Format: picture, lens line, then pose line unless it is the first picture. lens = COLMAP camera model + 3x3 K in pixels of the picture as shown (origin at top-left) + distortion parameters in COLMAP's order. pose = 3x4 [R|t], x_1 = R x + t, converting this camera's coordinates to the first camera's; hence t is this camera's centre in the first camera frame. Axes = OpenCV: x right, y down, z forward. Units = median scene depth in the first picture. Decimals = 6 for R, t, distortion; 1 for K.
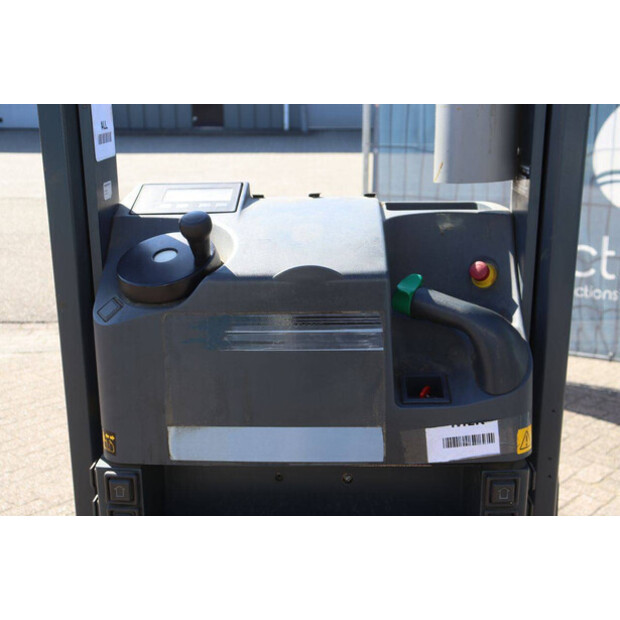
lens RADIAL K [[807.2, 0, 310.0], [0, 807.2, 310.0], [0, 0, 1]] dist [0.000953, 0.034195]
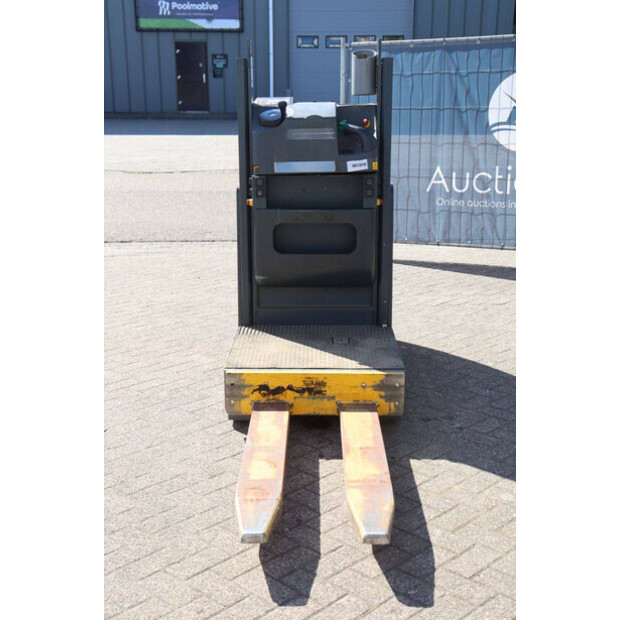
lens RADIAL K [[883.3, 0, 310.0], [0, 883.3, 310.0], [0, 0, 1]] dist [0.026854, 0.028811]
pose [[0.999841, -0.002522, 0.017639, -0.084535], [0.002635, 0.999976, -0.006370, 0.767167], [-0.017622, 0.006416, 0.999824, -2.694893]]
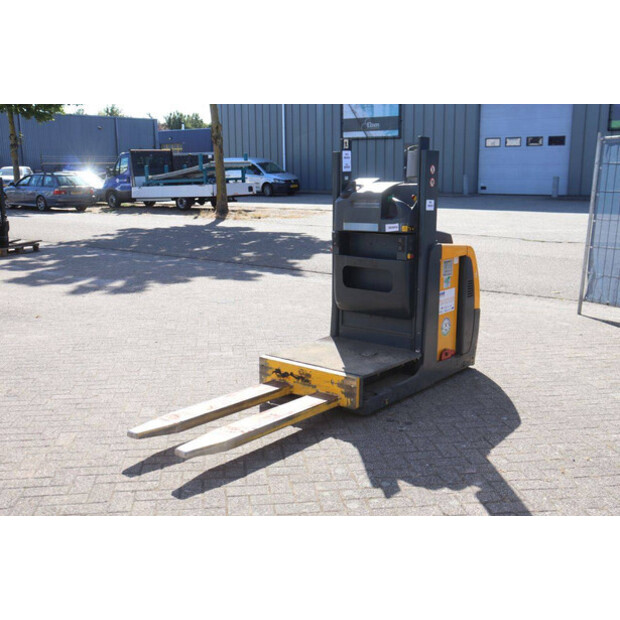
lens RADIAL K [[722.1, 0, 310.0], [0, 722.1, 310.0], [0, 0, 1]] dist [-0.003871, 0.034488]
pose [[0.789816, 0.119514, -0.601587, 2.287192], [-0.156256, 0.987676, -0.008930, 0.711029], [0.593106, 0.101054, 0.798757, -2.507761]]
